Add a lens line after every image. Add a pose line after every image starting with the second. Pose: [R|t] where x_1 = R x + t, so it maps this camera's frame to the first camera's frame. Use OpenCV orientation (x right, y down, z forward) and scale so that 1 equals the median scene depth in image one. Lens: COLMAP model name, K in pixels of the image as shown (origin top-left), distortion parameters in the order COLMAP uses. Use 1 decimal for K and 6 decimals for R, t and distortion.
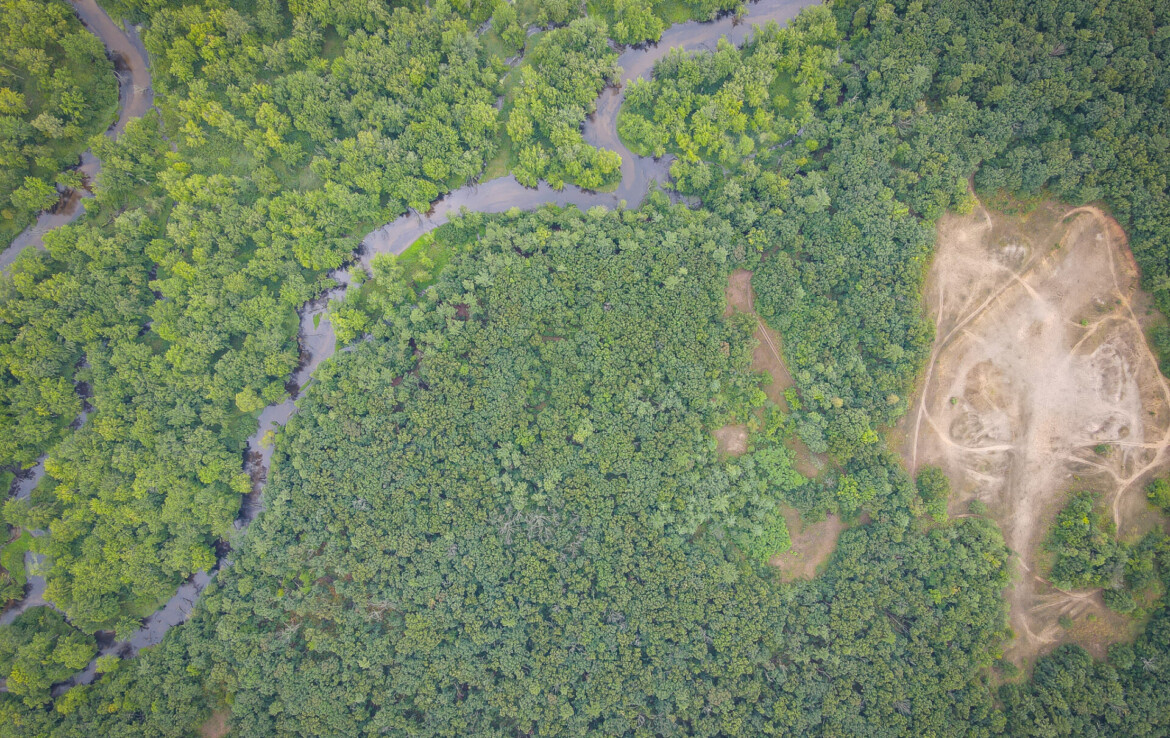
lens RADIAL K [[855.8, 0, 573.6], [0, 855.8, 361.1], [0, 0, 1]] dist [0.013759, 0.002978]
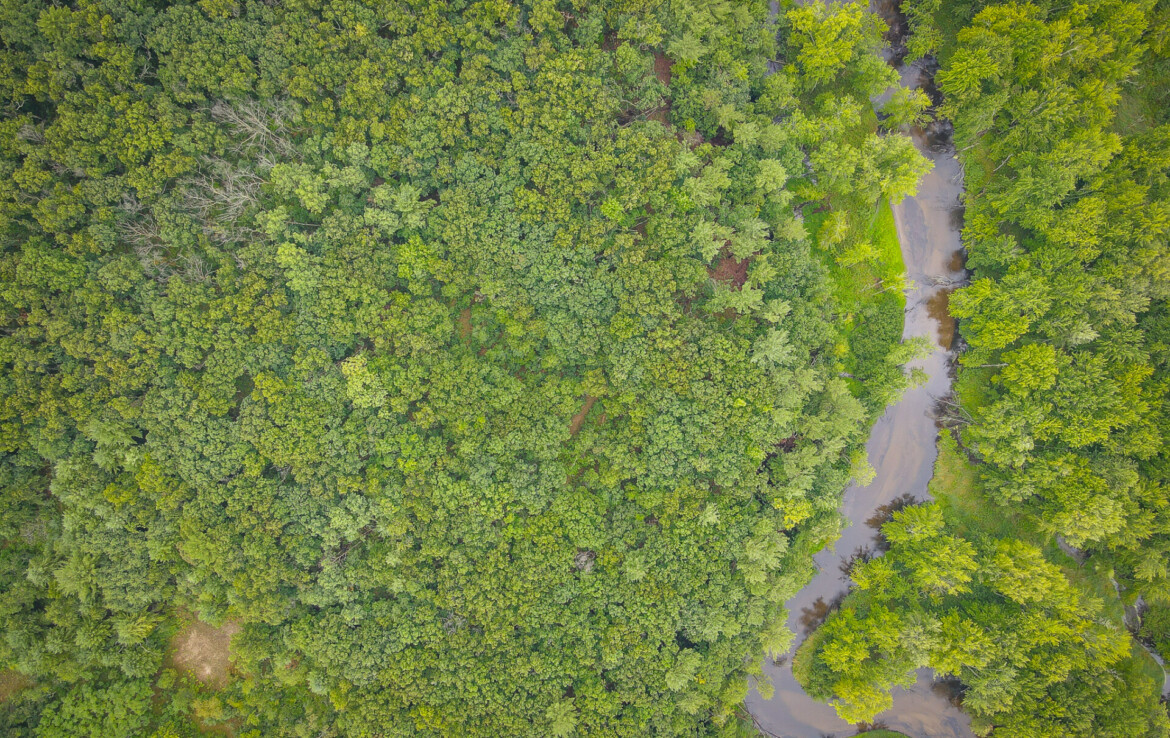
lens RADIAL K [[855.8, 0, 579.3], [0, 855.8, 372.5], [0, 0, 1]] dist [0.013759, 0.002978]
pose [[-0.477088, 0.878276, 0.031905, -0.059656], [-0.878827, -0.477049, -0.009295, -0.010119], [0.007056, -0.032473, 0.999448, 0.551123]]
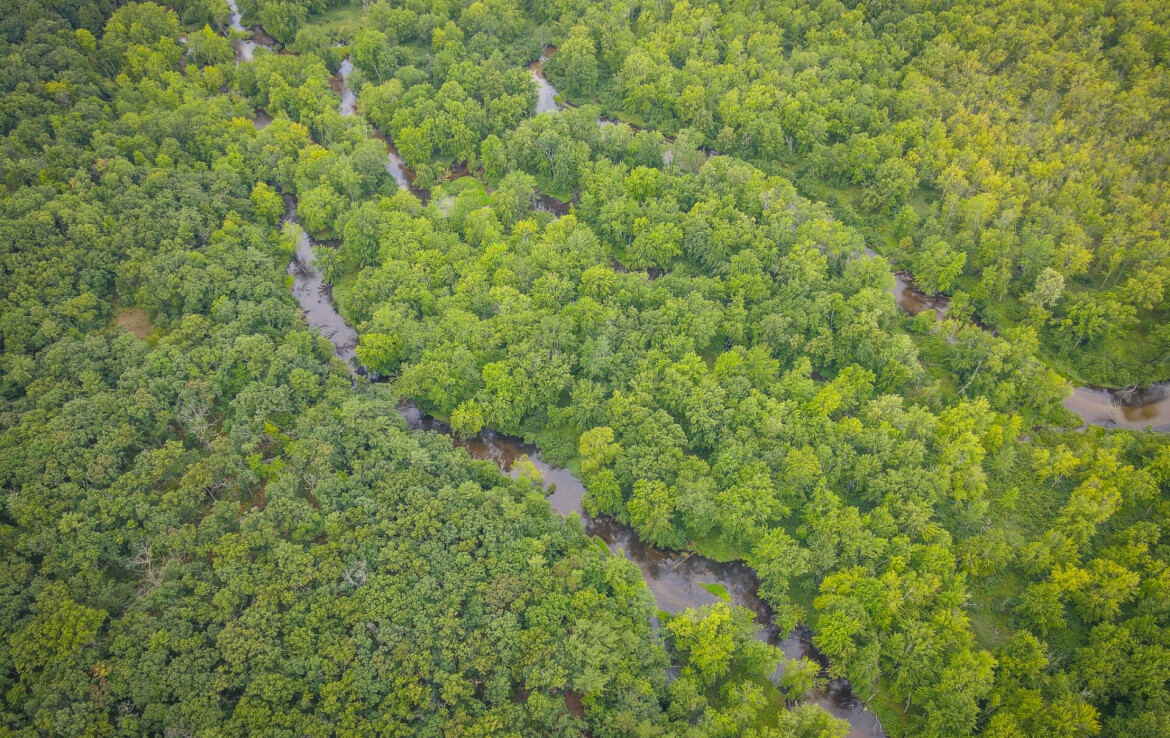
lens RADIAL K [[855.8, 0, 576.9], [0, 855.8, 368.2], [0, 0, 1]] dist [0.013759, 0.002978]
pose [[-0.217628, 0.761987, -0.609929, -0.058603], [-0.976008, -0.174262, 0.130543, -0.007819], [-0.006815, 0.623705, 0.781630, 0.517201]]
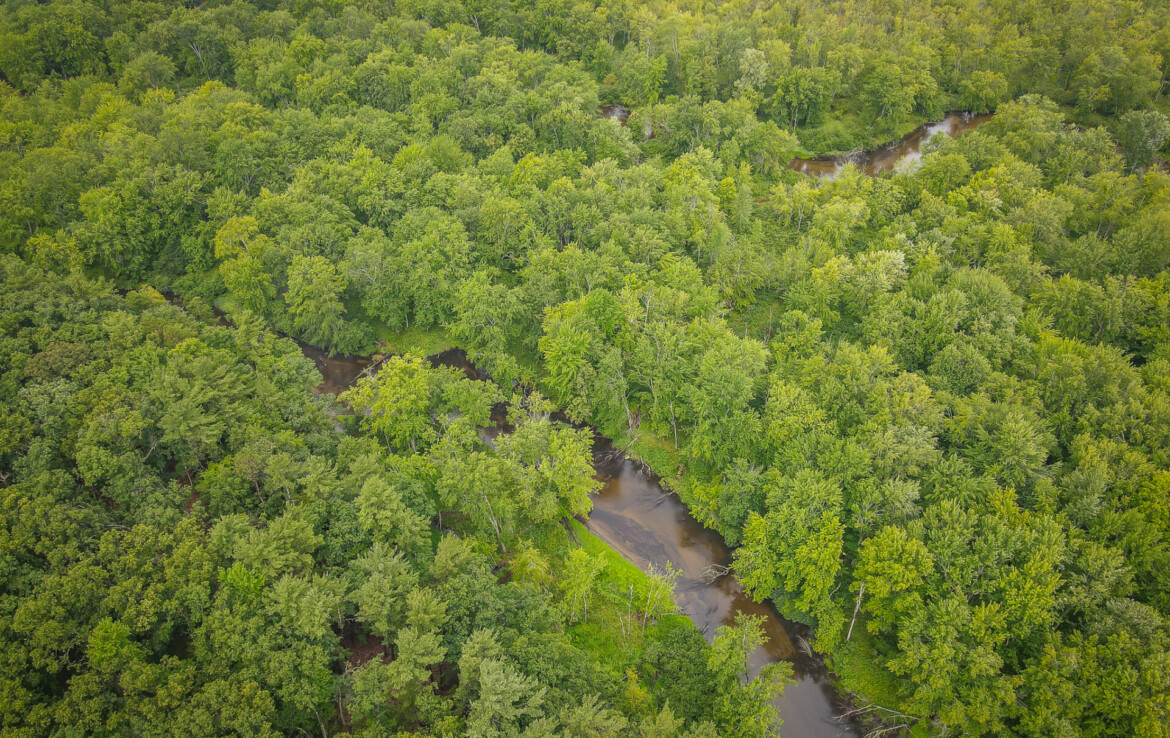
lens RADIAL K [[855.8, 0, 576.6], [0, 855.8, 366.8], [0, 0, 1]] dist [0.013759, 0.002978]
pose [[0.061728, 0.652912, -0.754914, 0.008395], [-0.997865, 0.024221, -0.060645, -0.103405], [-0.021311, 0.757046, 0.653014, 0.774486]]
